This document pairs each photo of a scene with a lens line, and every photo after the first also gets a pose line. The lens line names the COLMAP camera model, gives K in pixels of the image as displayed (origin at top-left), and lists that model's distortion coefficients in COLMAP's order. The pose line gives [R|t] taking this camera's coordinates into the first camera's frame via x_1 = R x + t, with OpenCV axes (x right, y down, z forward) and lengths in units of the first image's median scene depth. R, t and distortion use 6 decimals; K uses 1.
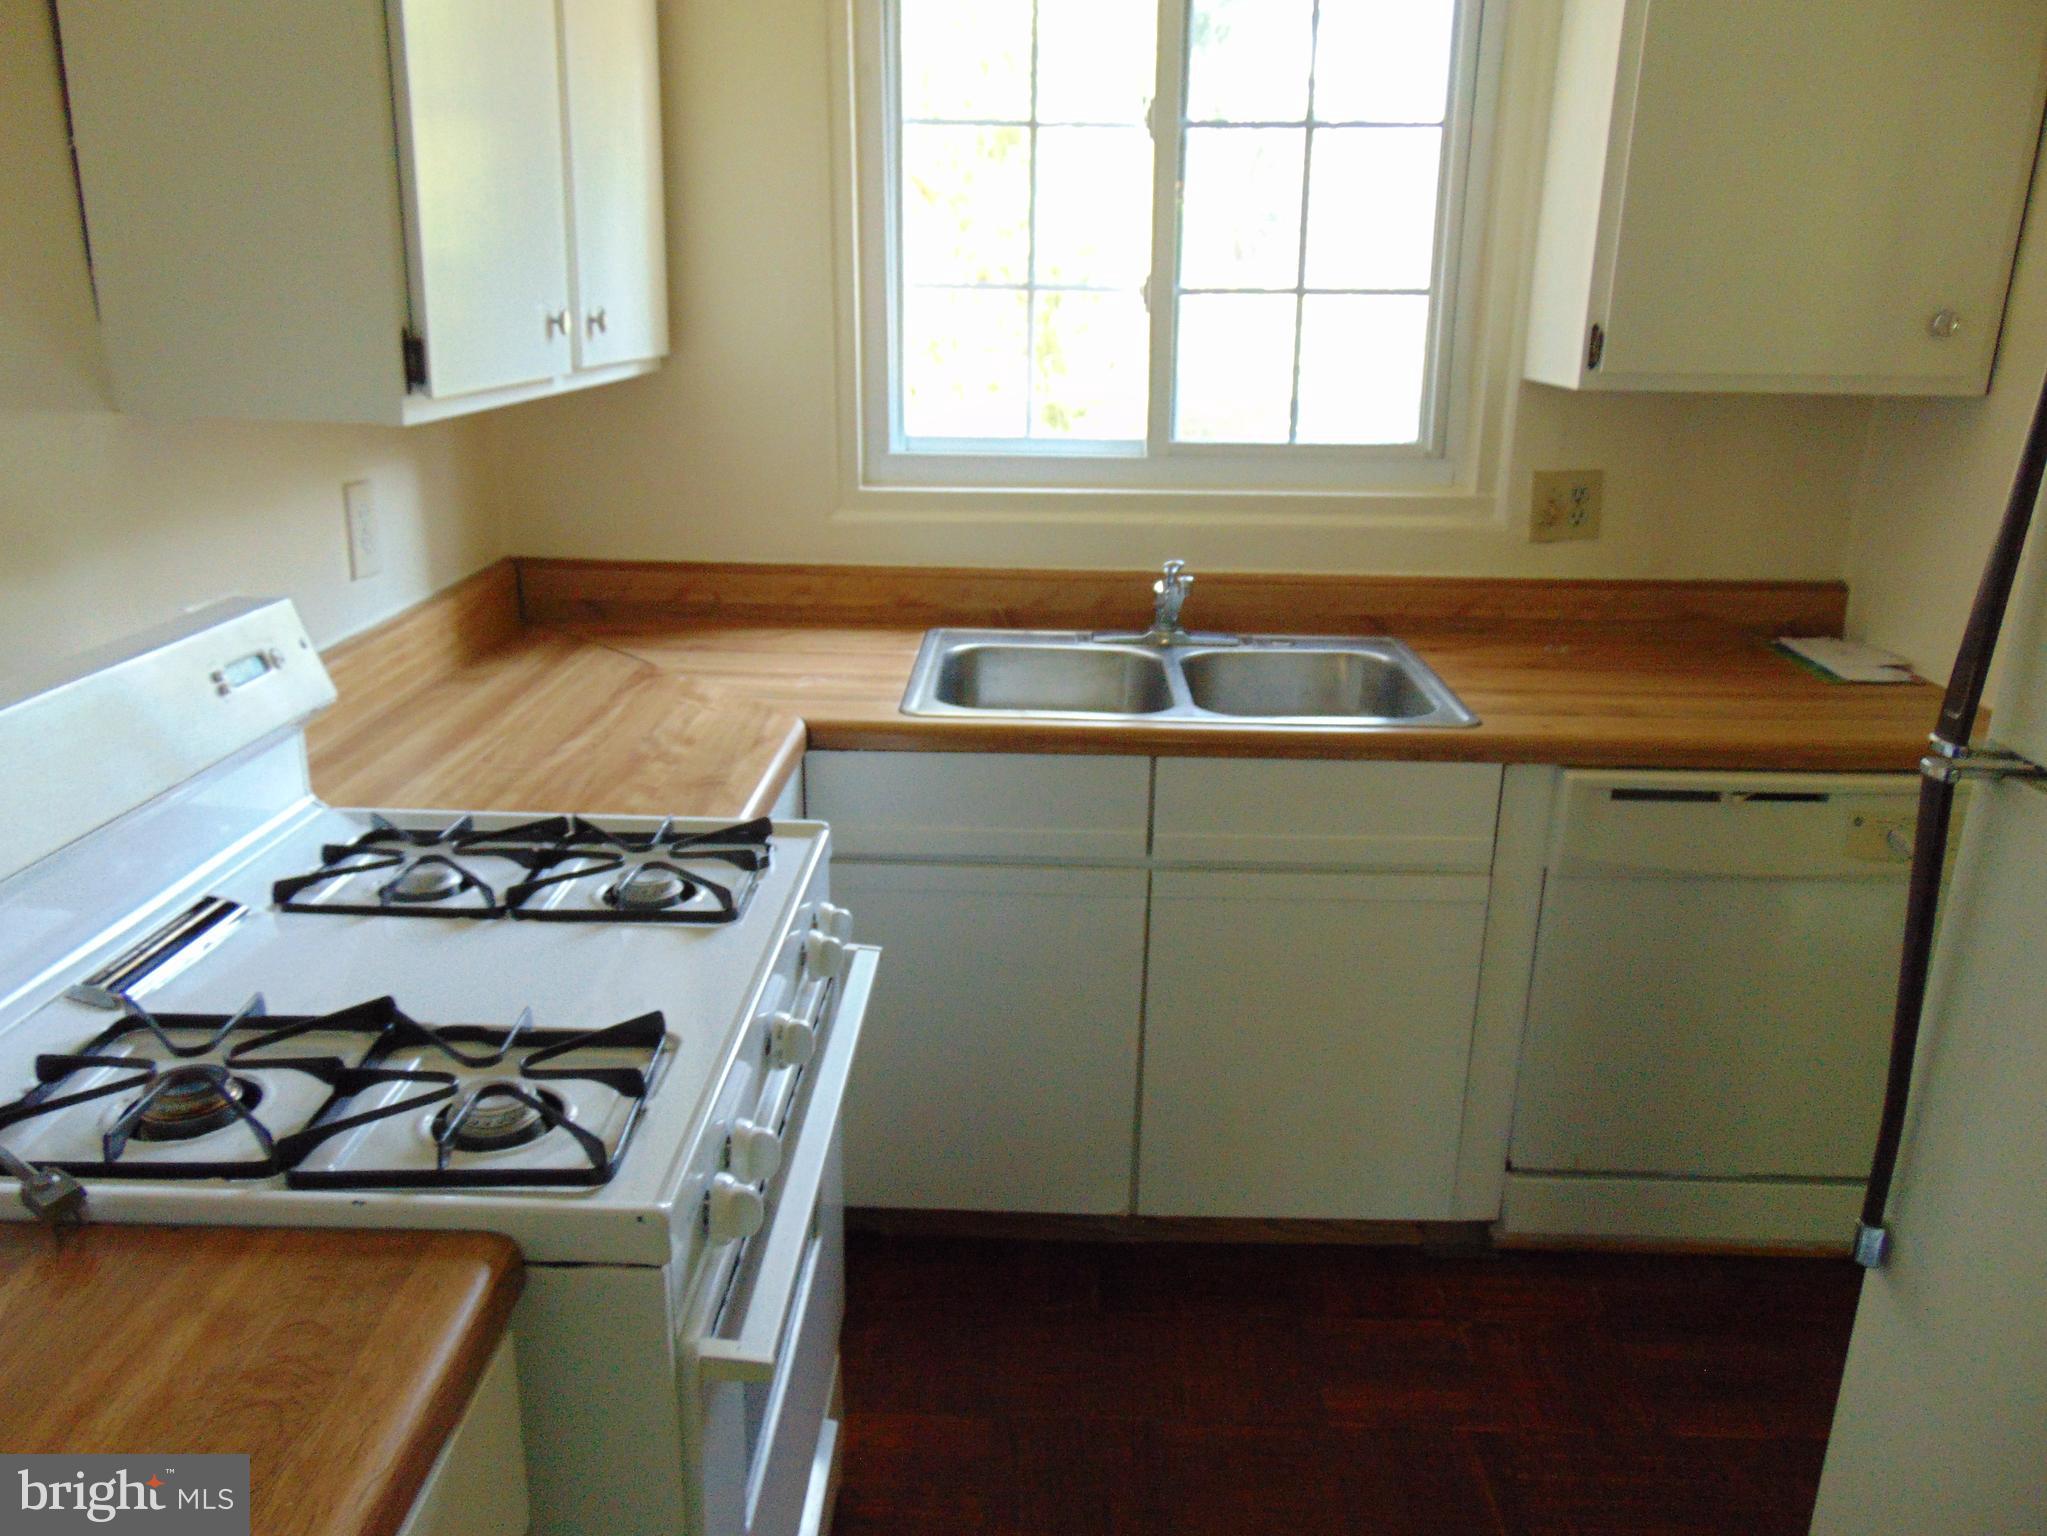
lens RADIAL K [[1526.9, 0, 1023.5], [0, 1526.9, 768.0], [0, 0, 1]] dist [-0.037600, 0.068305]
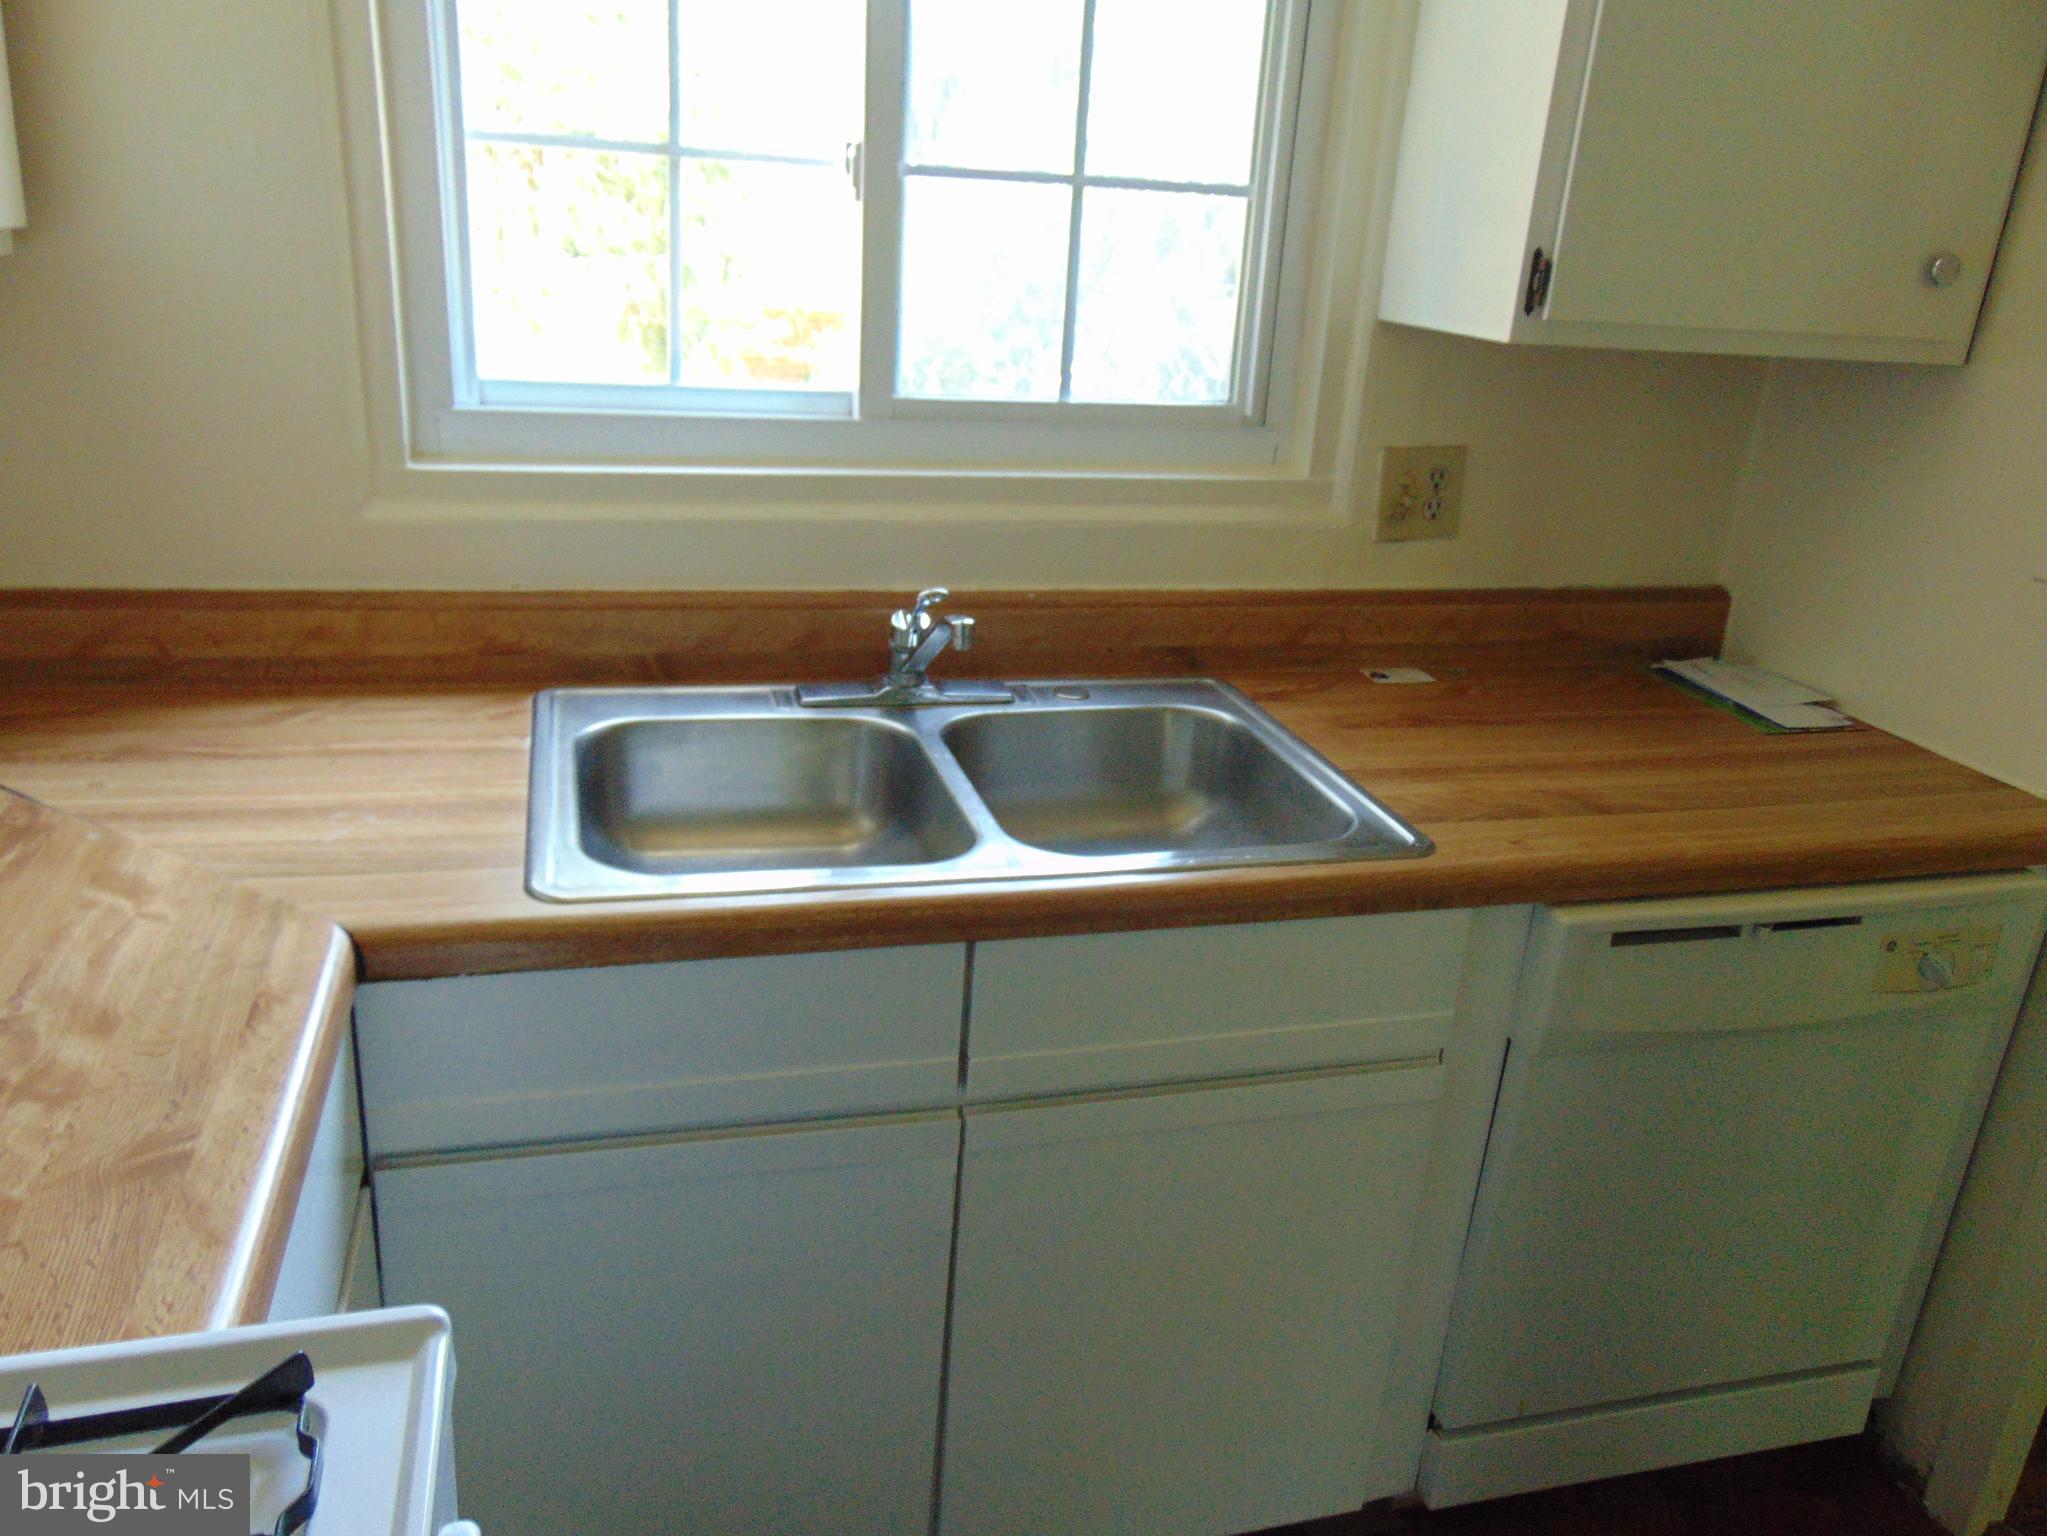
lens RADIAL K [[1526.9, 0, 1023.5], [0, 1526.9, 768.0], [0, 0, 1]] dist [-0.037600, 0.068305]
pose [[0.955476, -0.053650, 0.290150, -0.055435], [0.037102, 0.997371, 0.062239, -0.092777], [-0.292726, -0.048702, 0.954955, 0.340755]]
